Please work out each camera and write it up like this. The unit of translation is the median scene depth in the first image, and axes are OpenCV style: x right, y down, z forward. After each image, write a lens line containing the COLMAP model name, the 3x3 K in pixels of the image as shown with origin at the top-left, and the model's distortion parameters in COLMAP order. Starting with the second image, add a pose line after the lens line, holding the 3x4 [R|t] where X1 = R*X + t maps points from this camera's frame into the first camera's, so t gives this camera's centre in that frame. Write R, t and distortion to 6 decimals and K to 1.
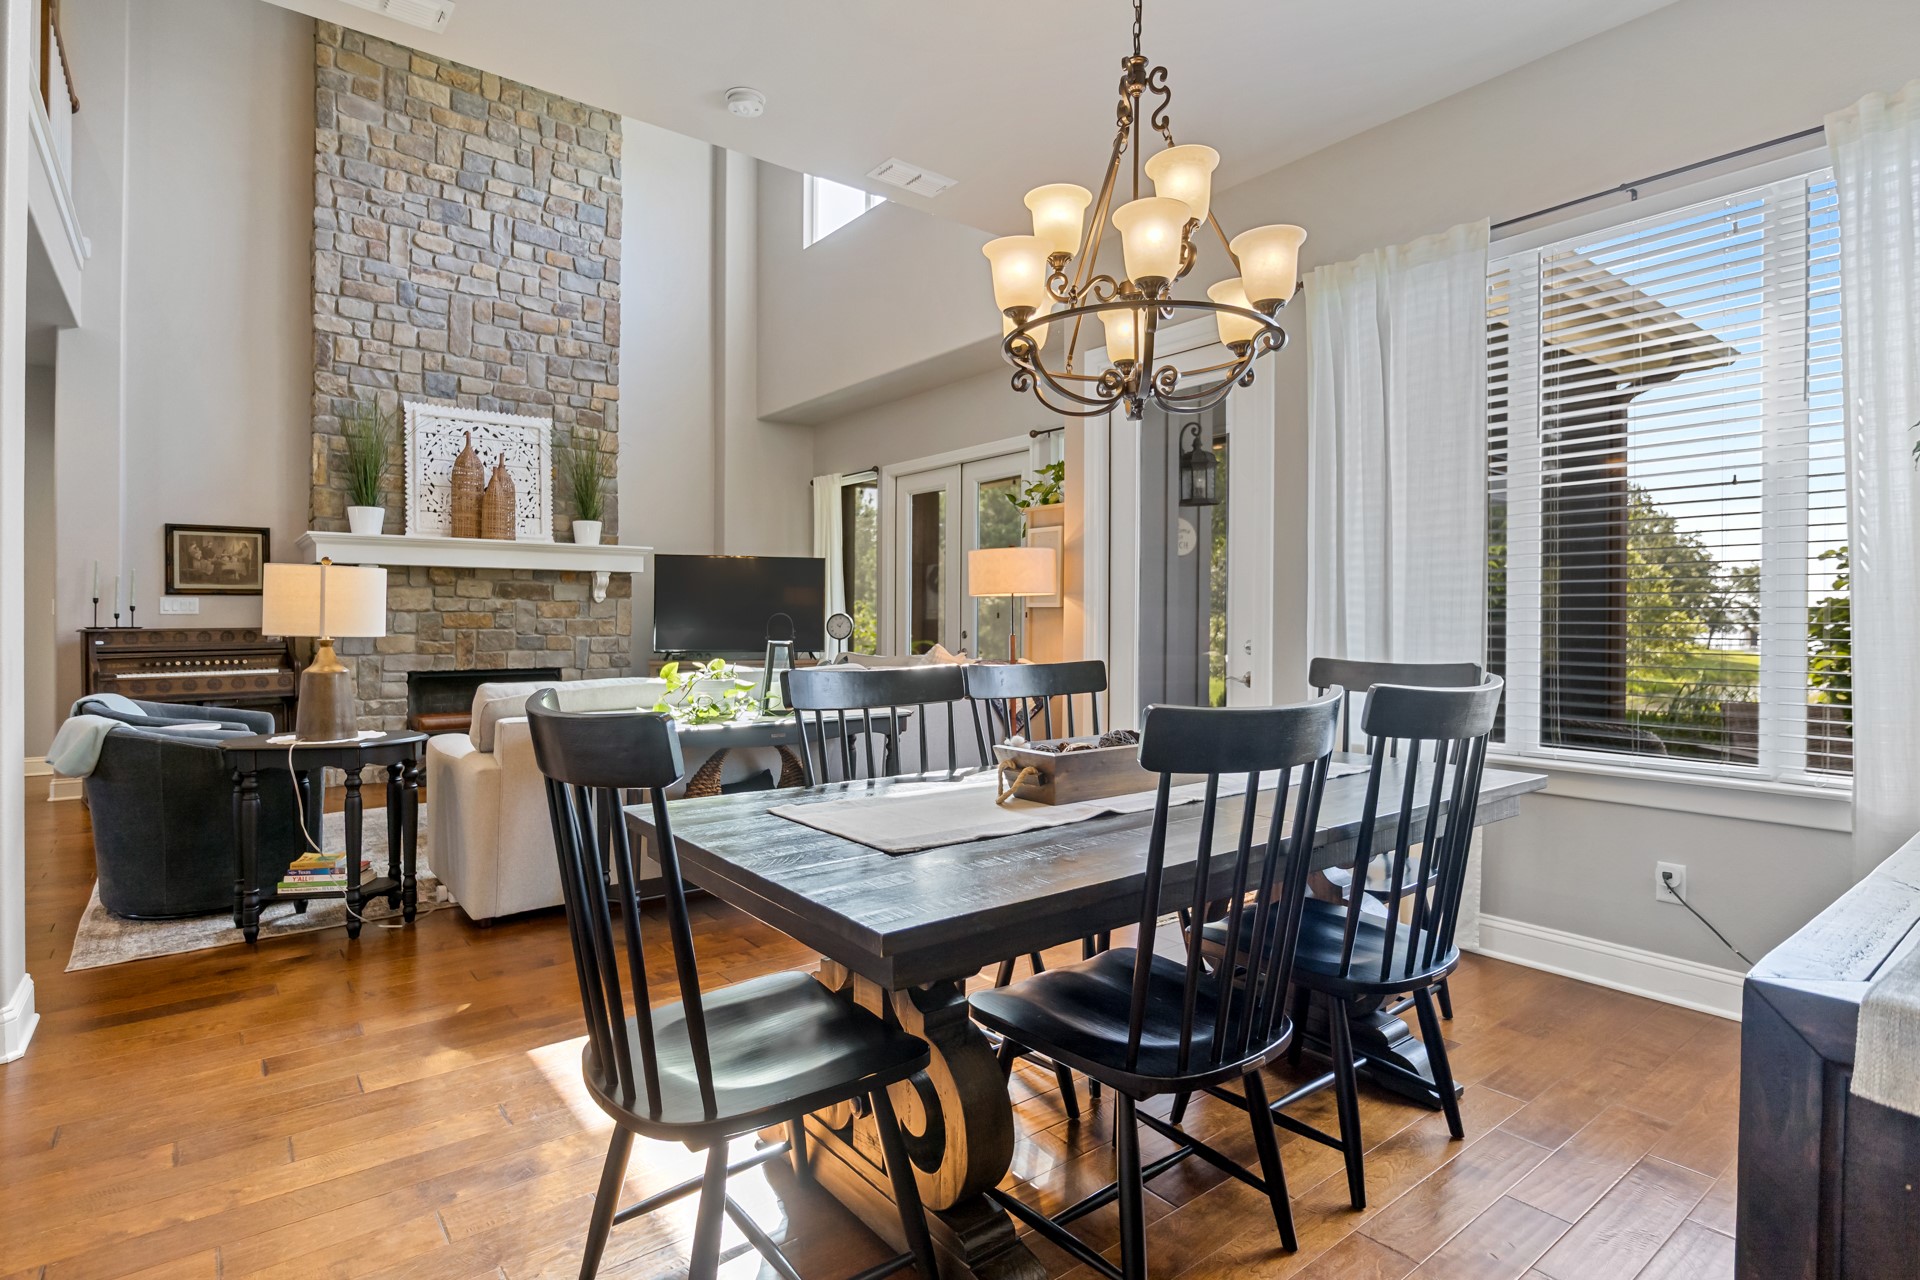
lens RADIAL K [[971.4, 0, 959.1], [0, 971.4, 622.2], [0, 0, 1]] dist [-0.012023, 0.001332]
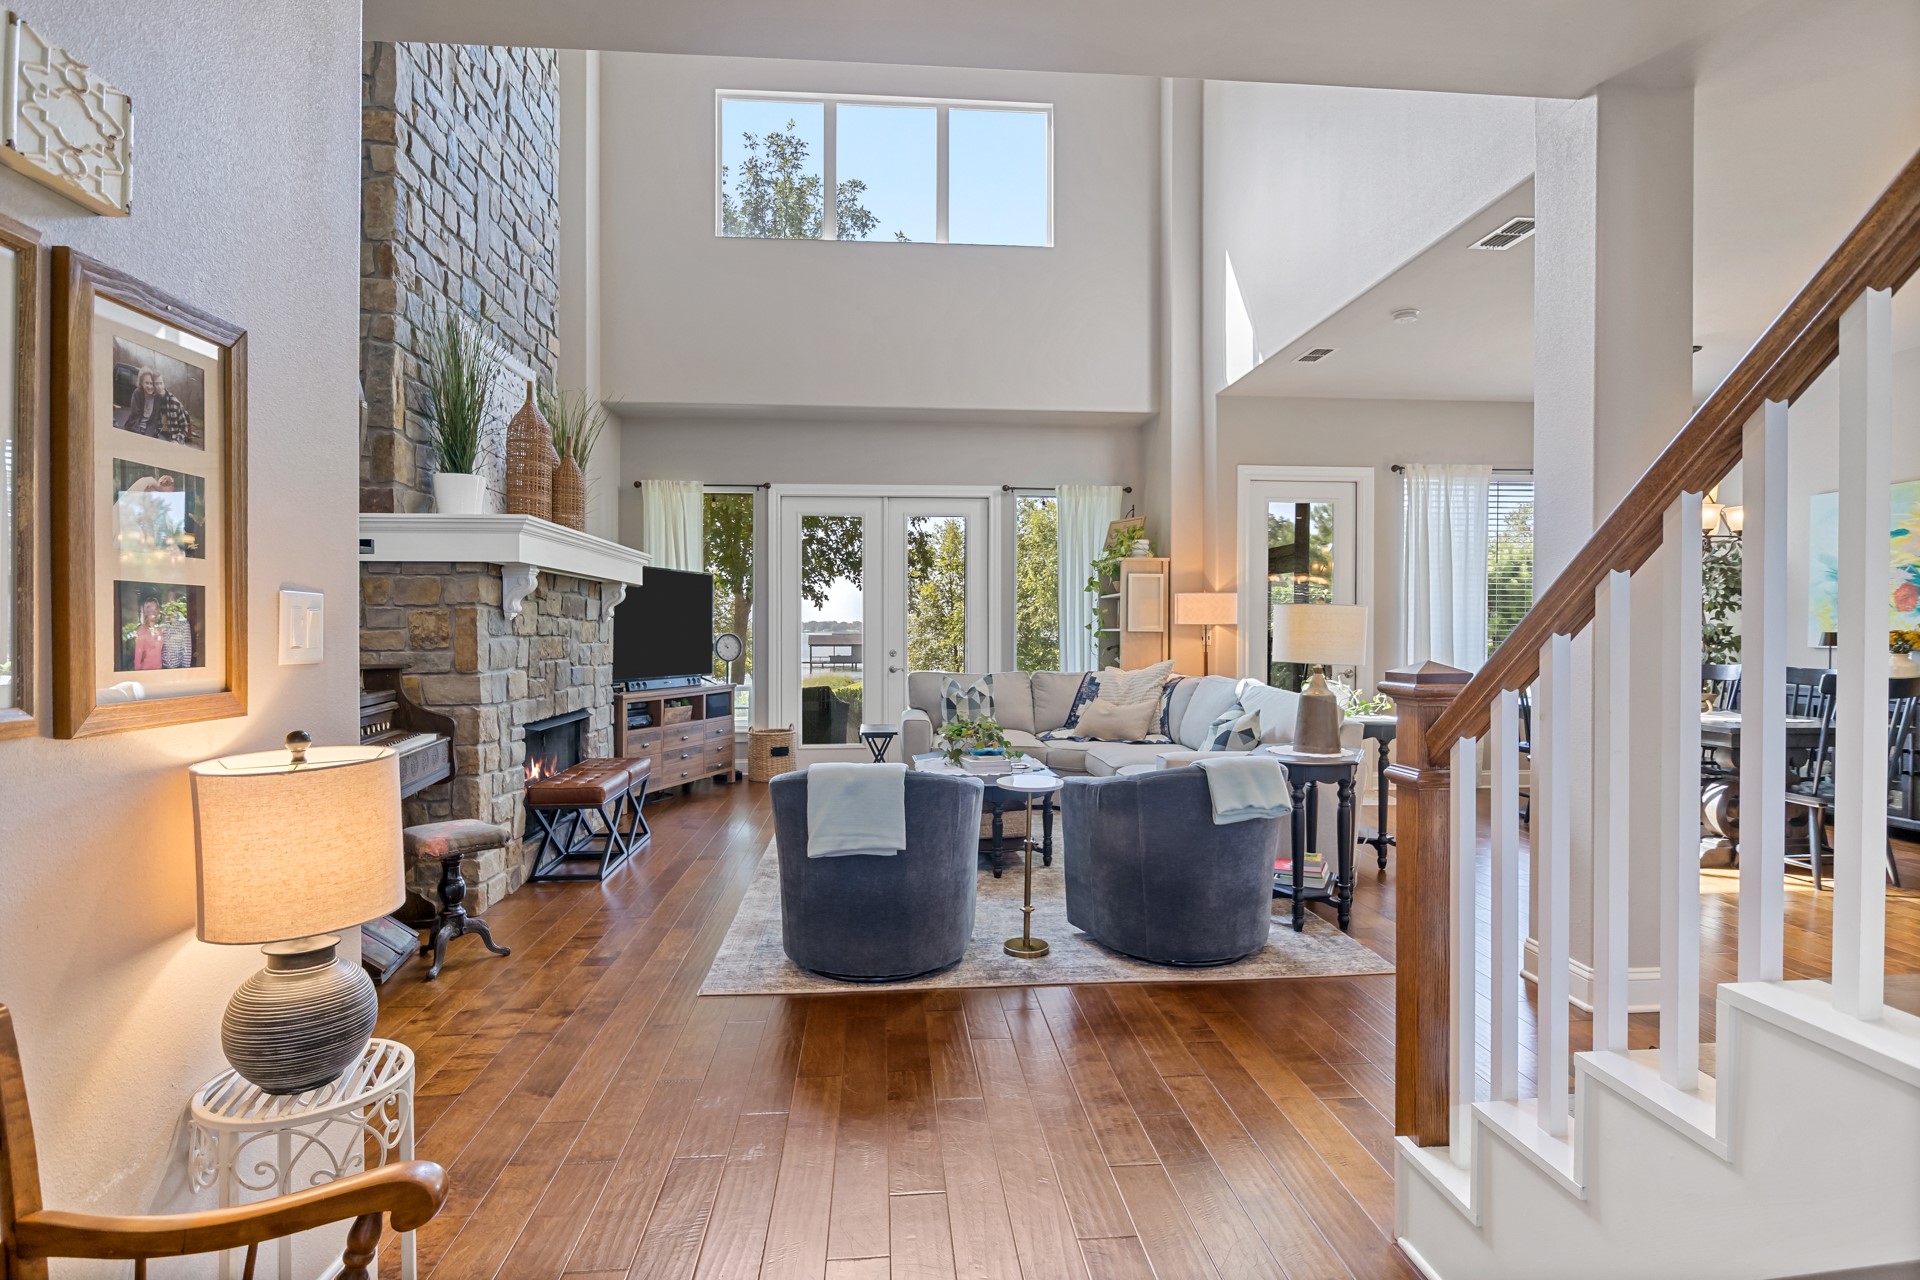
lens RADIAL K [[971.4, 0, 964.5], [0, 971.4, 638.9], [0, 0, 1]] dist [-0.012023, 0.001332]
pose [[0.544939, -0.009755, 0.838419, -0.936071], [0.002852, 0.999948, 0.009781, -0.014587], [-0.838471, -0.002939, 0.544938, 0.352053]]
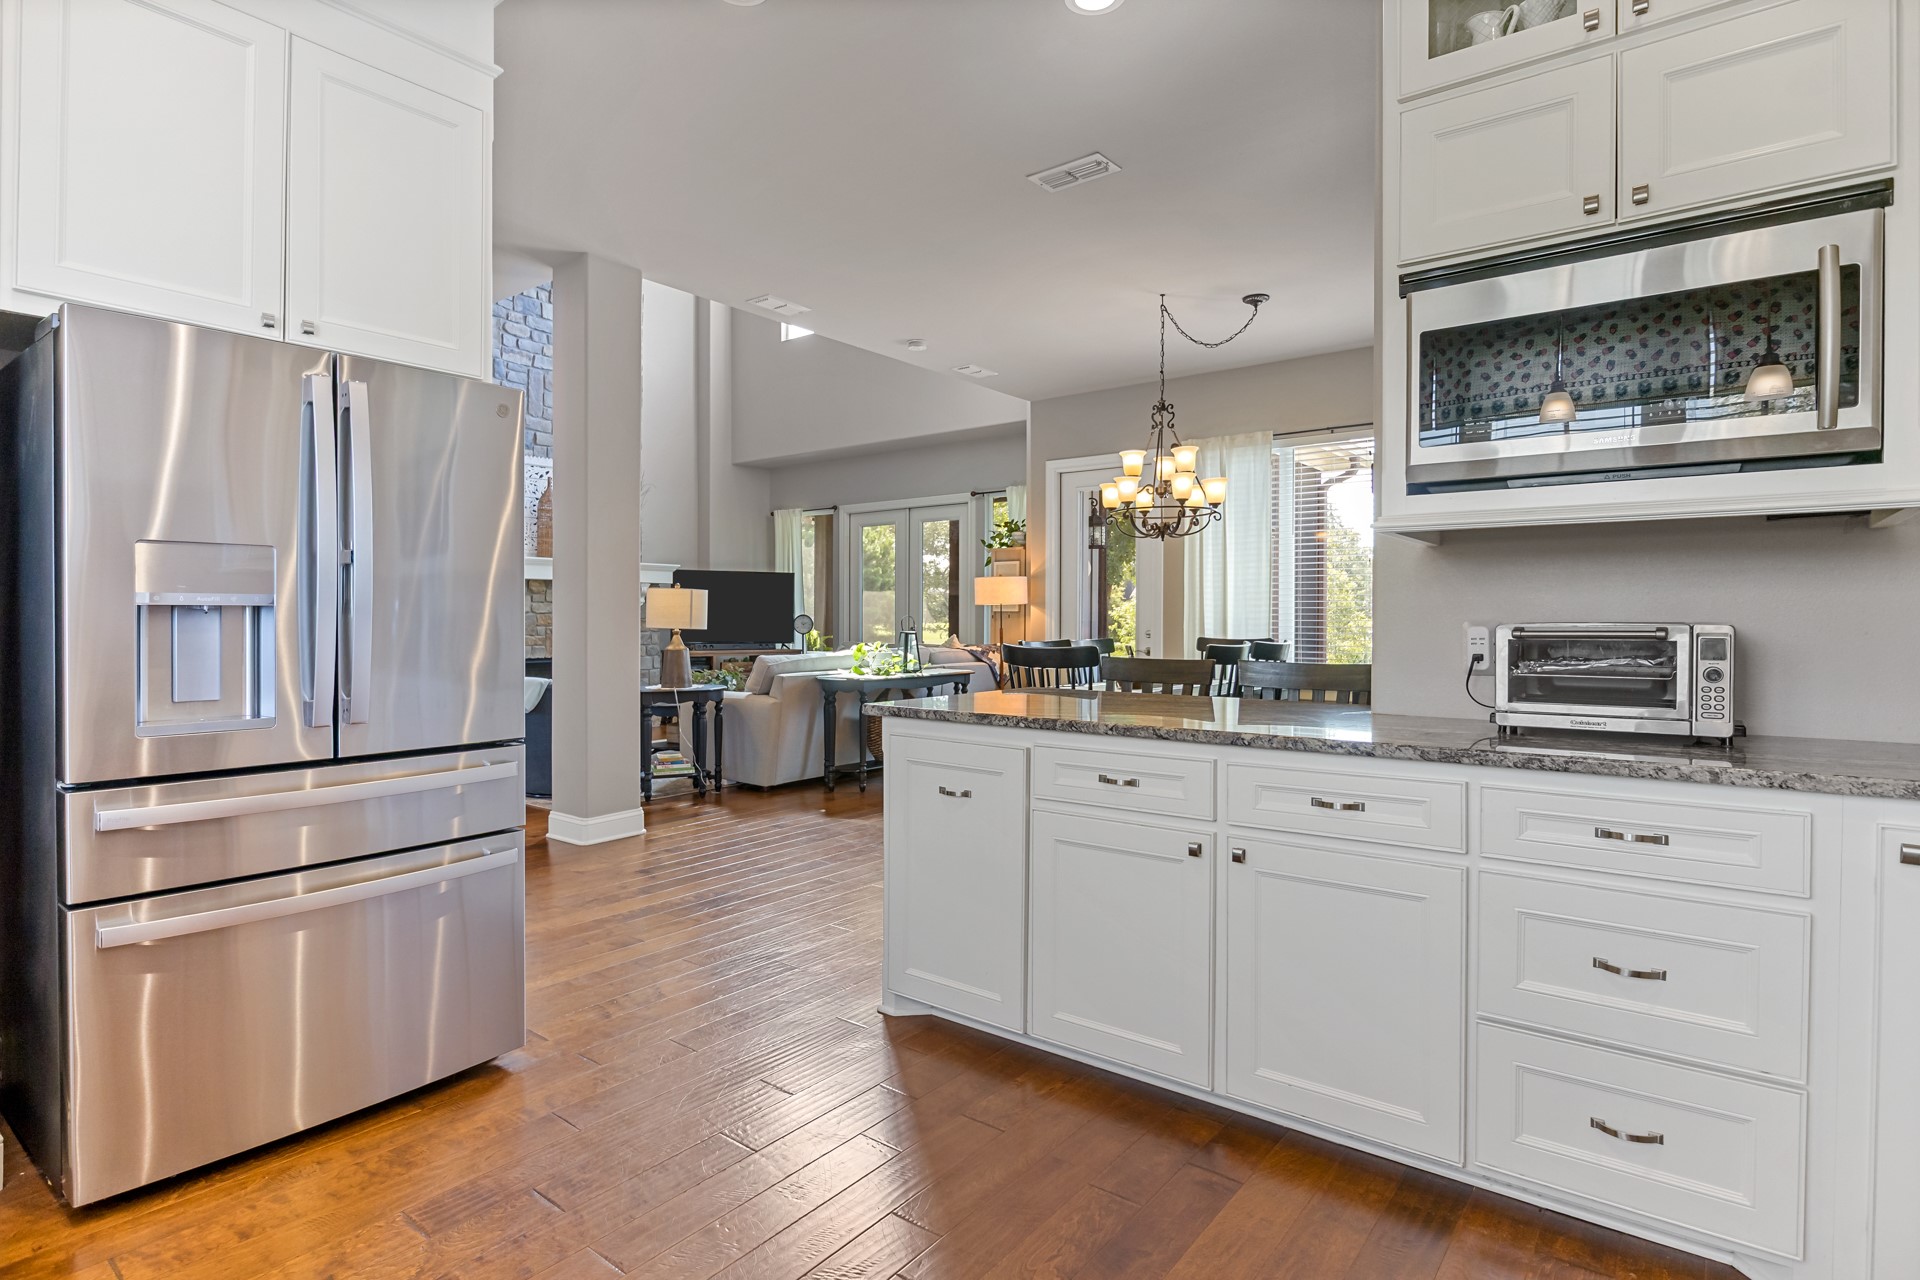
lens RADIAL K [[971.4, 0, 958.4], [0, 971.4, 622.4], [0, 0, 1]] dist [-0.012023, 0.001332]
pose [[0.969701, -0.003029, 0.244277, -0.293413], [0.002647, 0.999995, 0.001893, -0.000044], [-0.244282, -0.001189, 0.969704, -0.412205]]
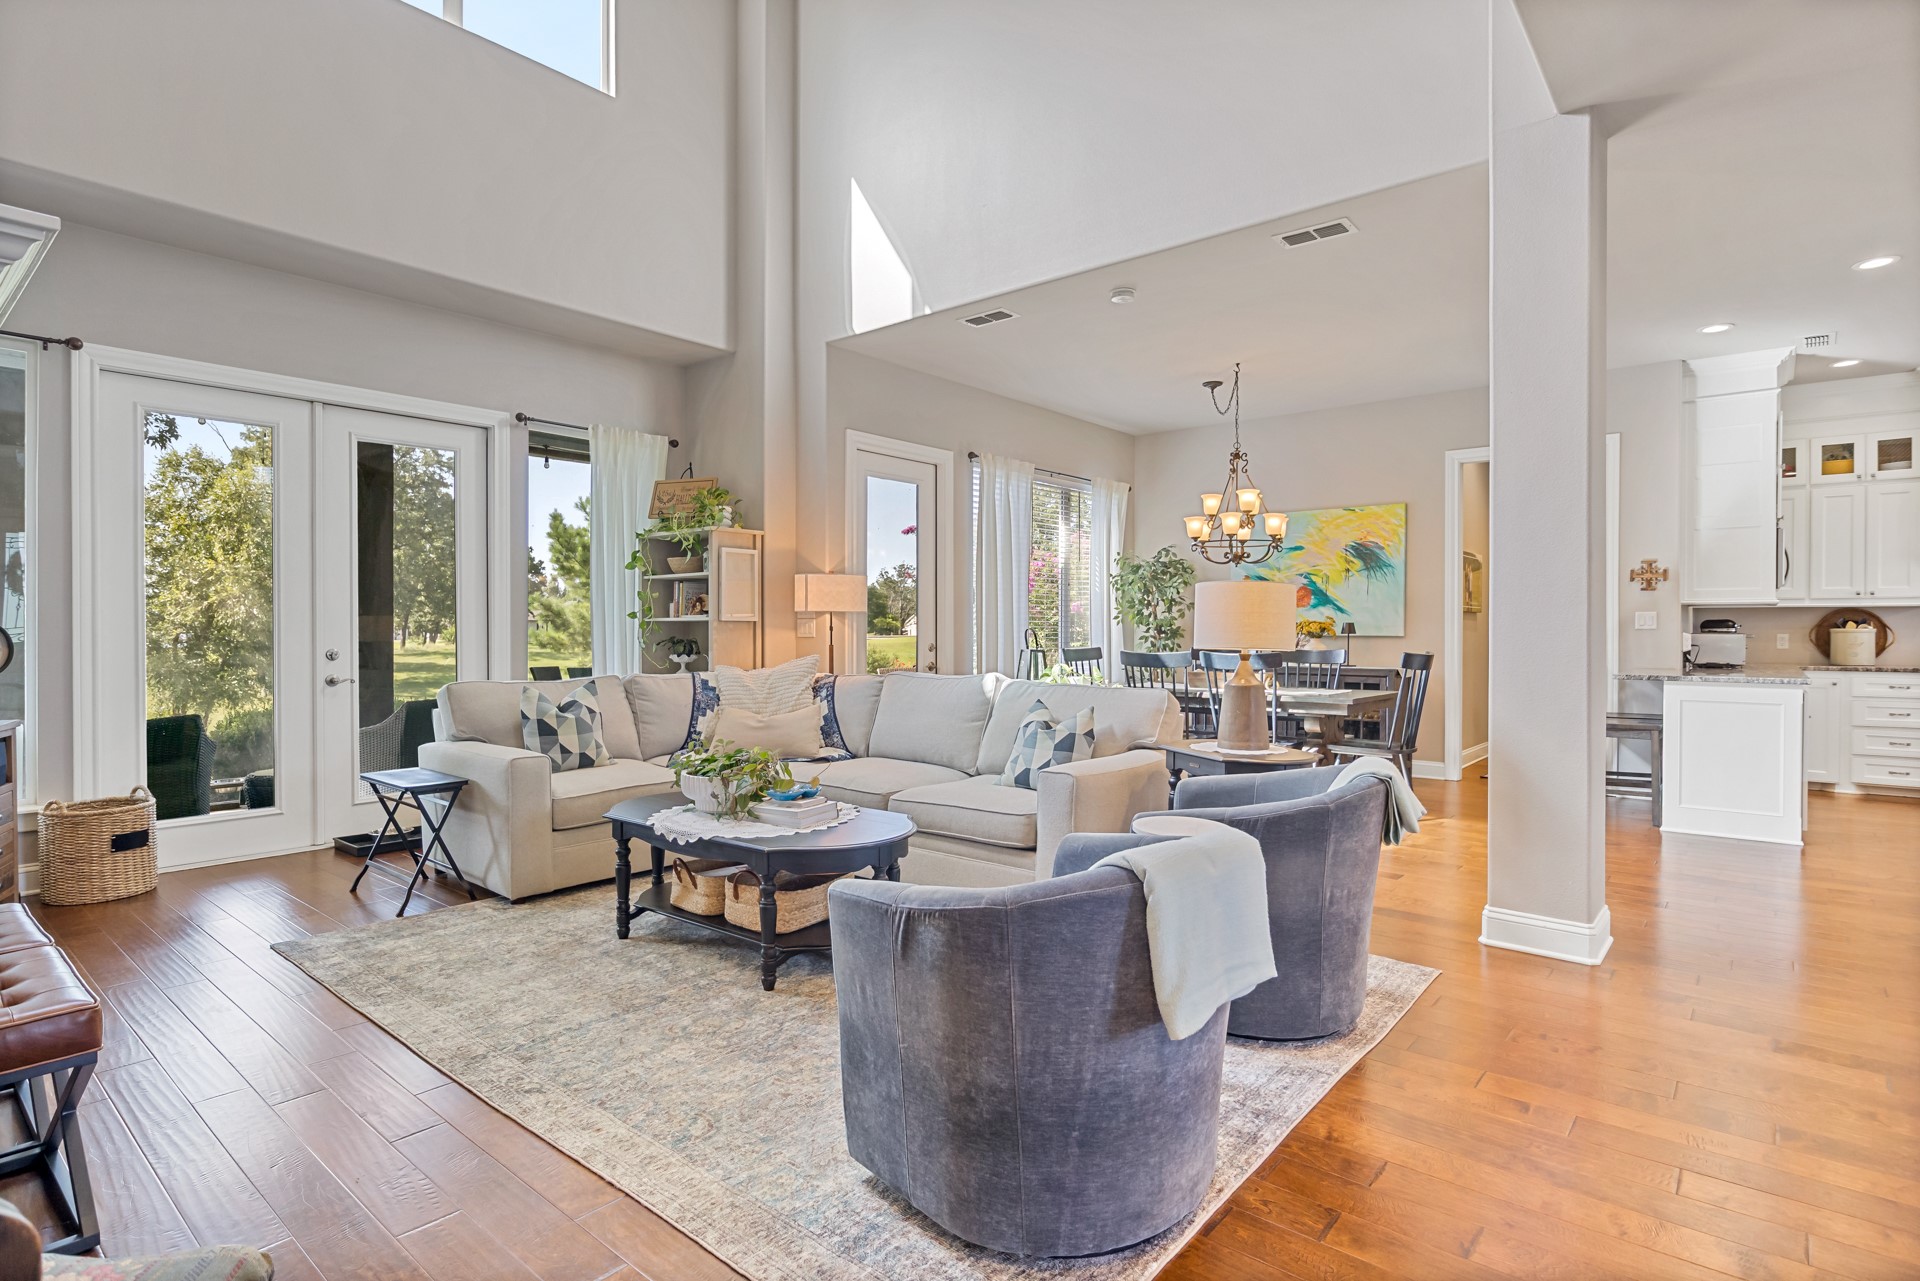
lens RADIAL K [[971.4, 0, 966.2], [0, 971.4, 638.6], [0, 0, 1]] dist [-0.012023, 0.001332]
pose [[-0.212425, -0.011705, 0.977107, -0.810028], [0.002202, 0.999920, 0.012457, -0.006299], [-0.977175, 0.004798, -0.212382, 0.754267]]
